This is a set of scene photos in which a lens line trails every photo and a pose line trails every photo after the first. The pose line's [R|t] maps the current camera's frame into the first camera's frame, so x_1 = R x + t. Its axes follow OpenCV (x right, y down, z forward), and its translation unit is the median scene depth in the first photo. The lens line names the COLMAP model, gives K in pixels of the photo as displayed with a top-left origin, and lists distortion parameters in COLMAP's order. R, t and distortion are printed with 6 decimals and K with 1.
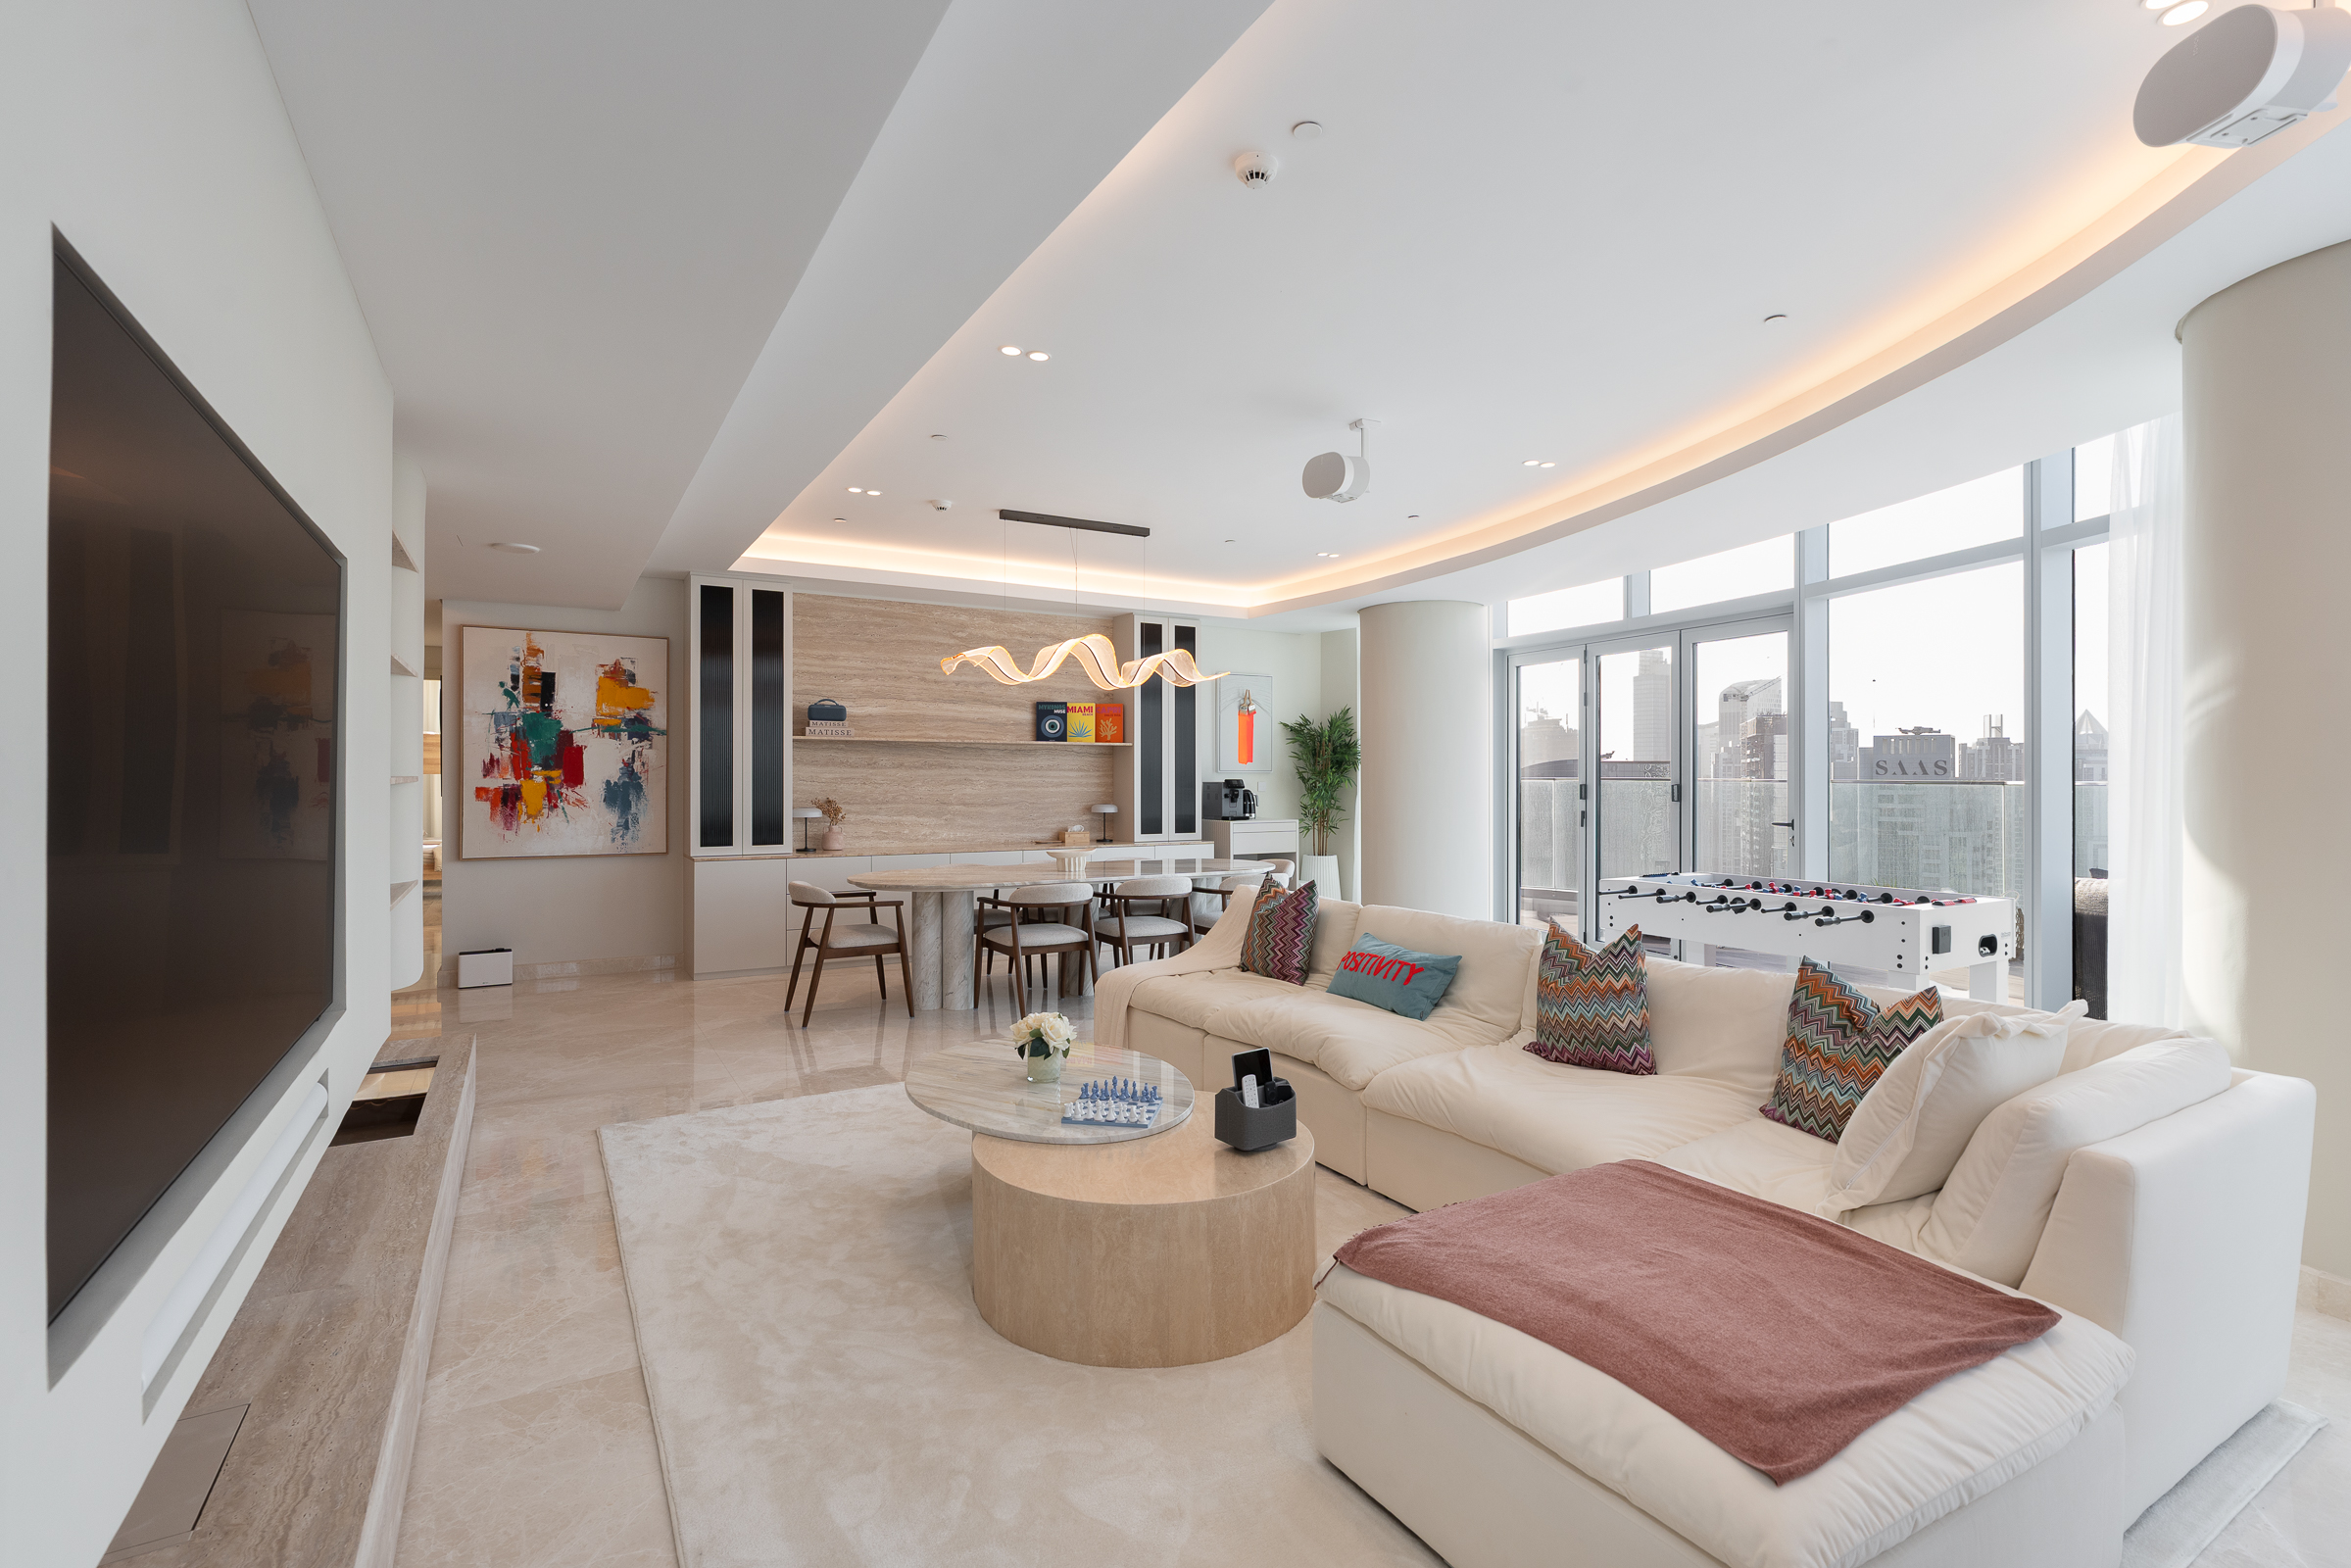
lens RADIAL K [[1076.1, 0, 1175.7], [0, 1076.1, 781.0], [0, 0, 1]] dist [0.000208, 0.000032]
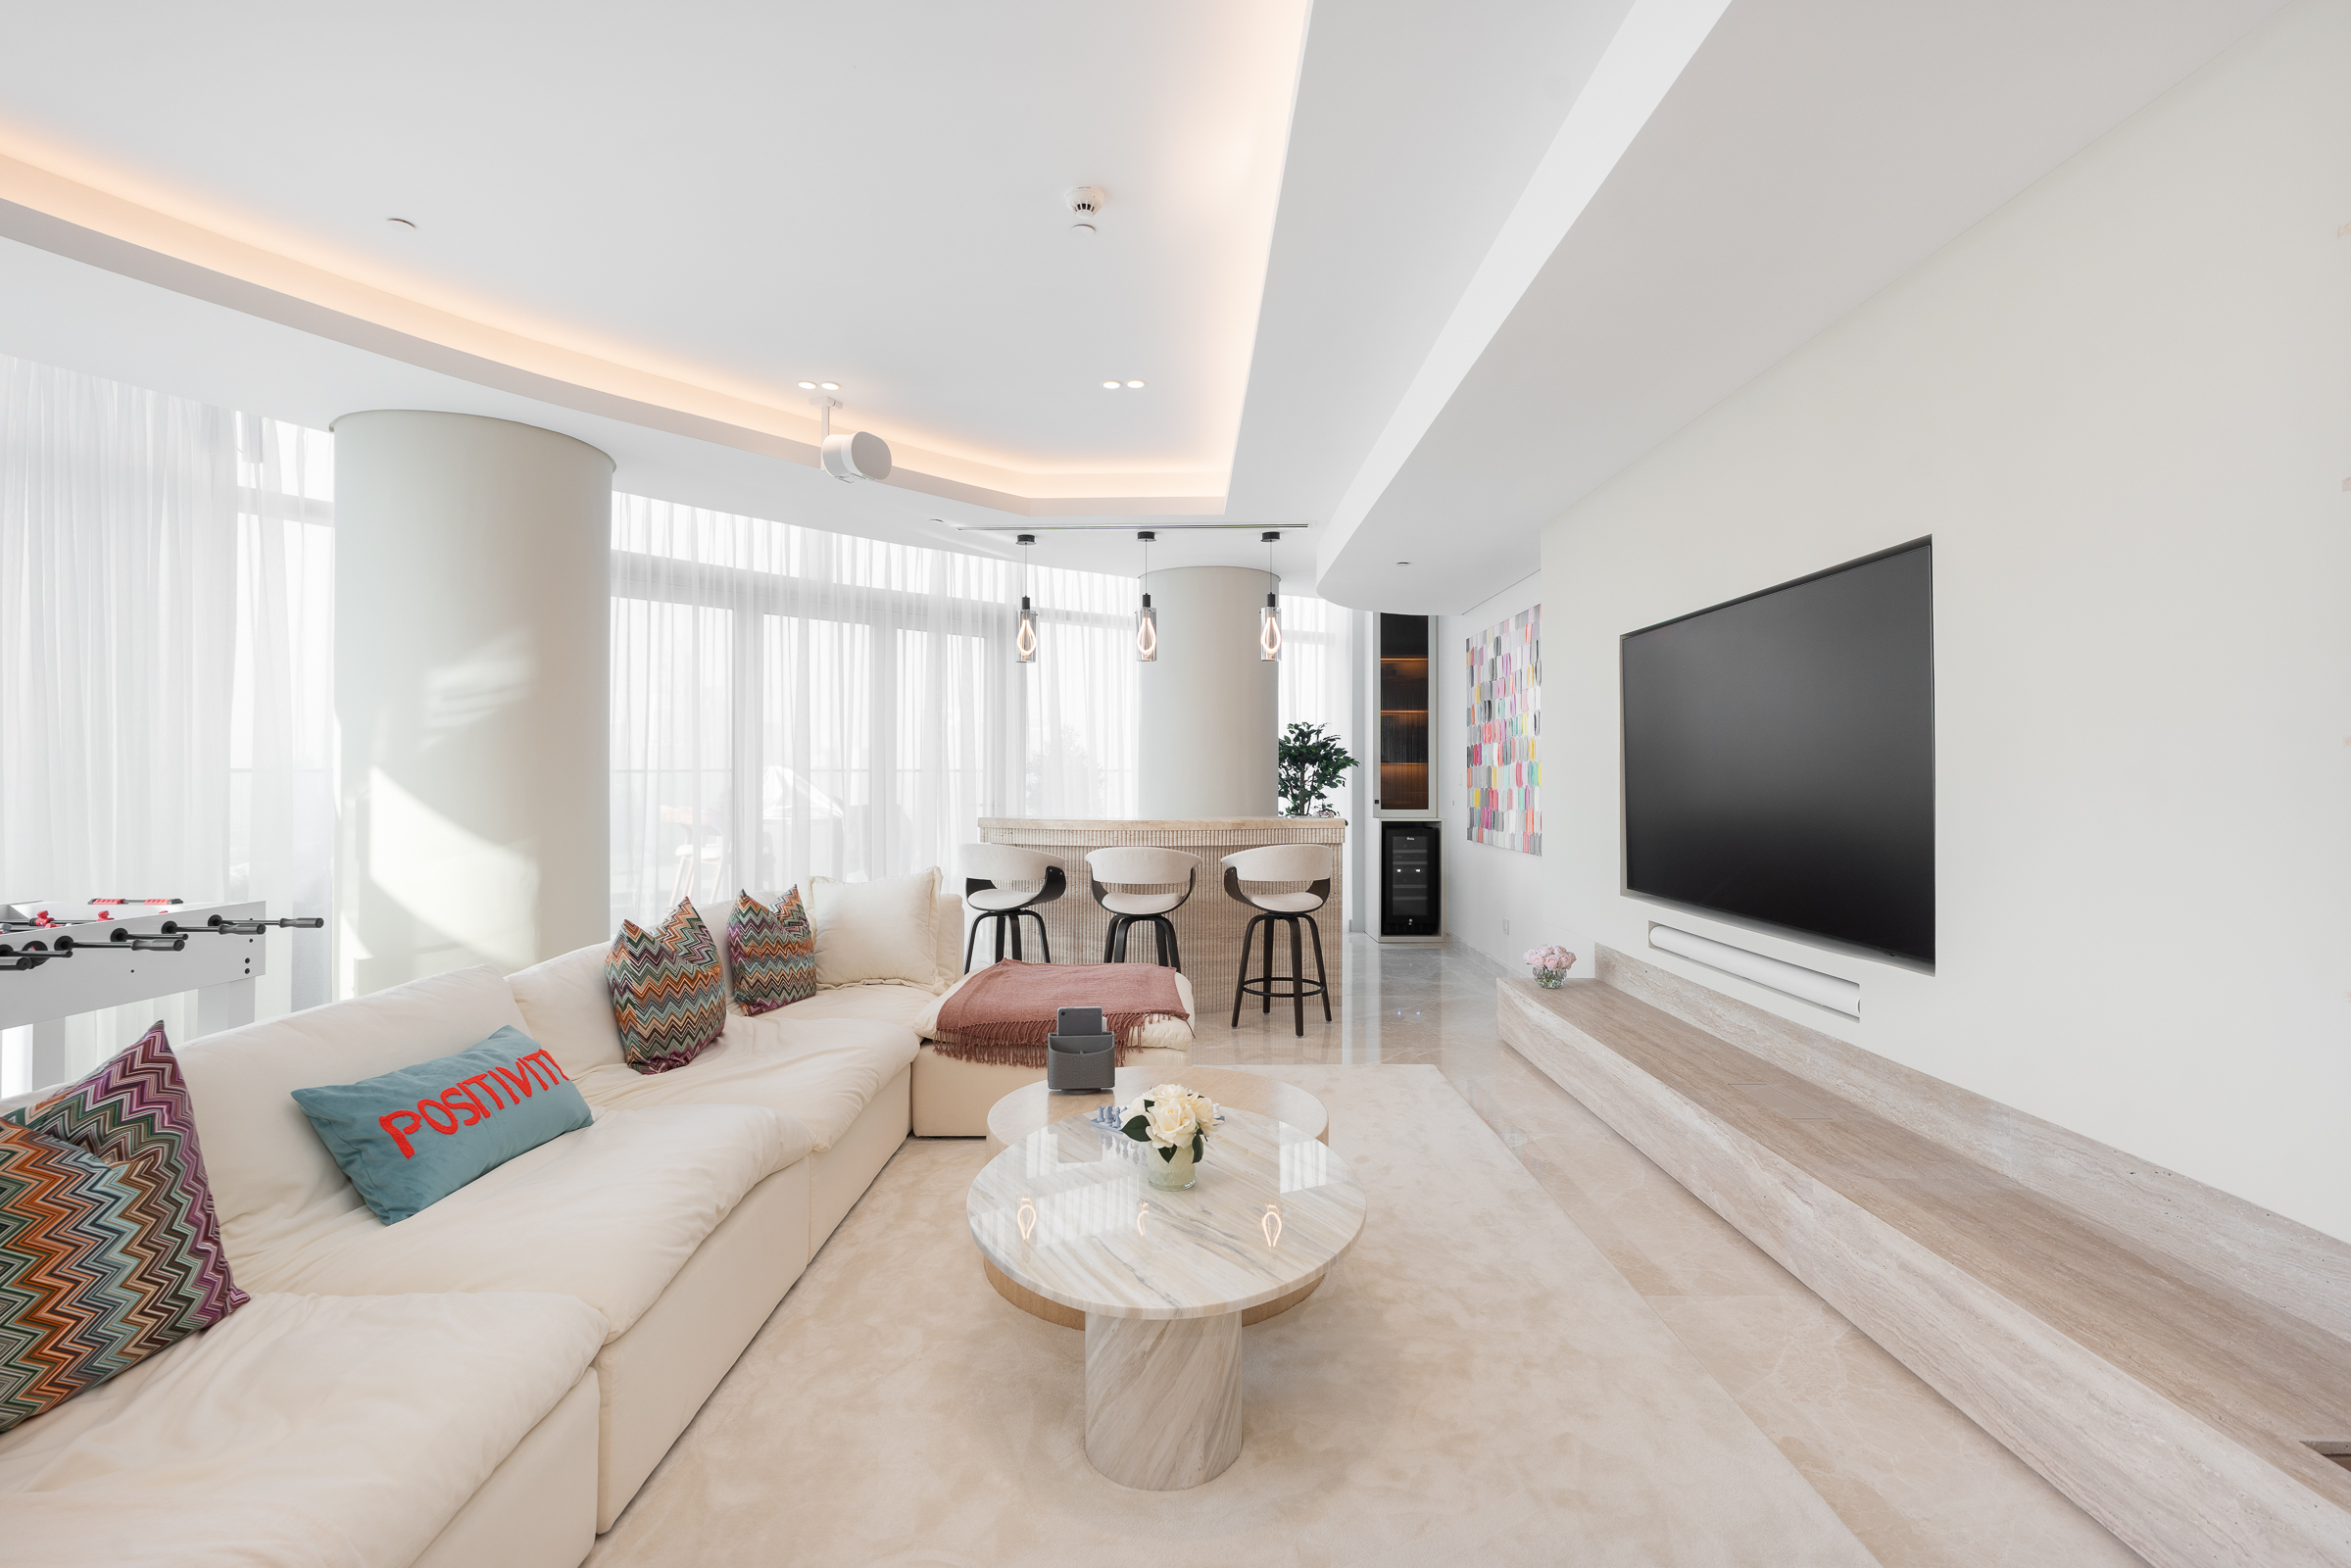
lens RADIAL K [[1076.1, 0, 1172.9], [0, 1076.1, 774.9], [0, 0, 1]] dist [0.000208, 0.000032]
pose [[-0.859225, -0.003150, 0.511589, -0.645591], [-0.002317, 0.999995, 0.002264, 0.017160], [-0.511593, 0.000760, -0.859228, 2.167186]]
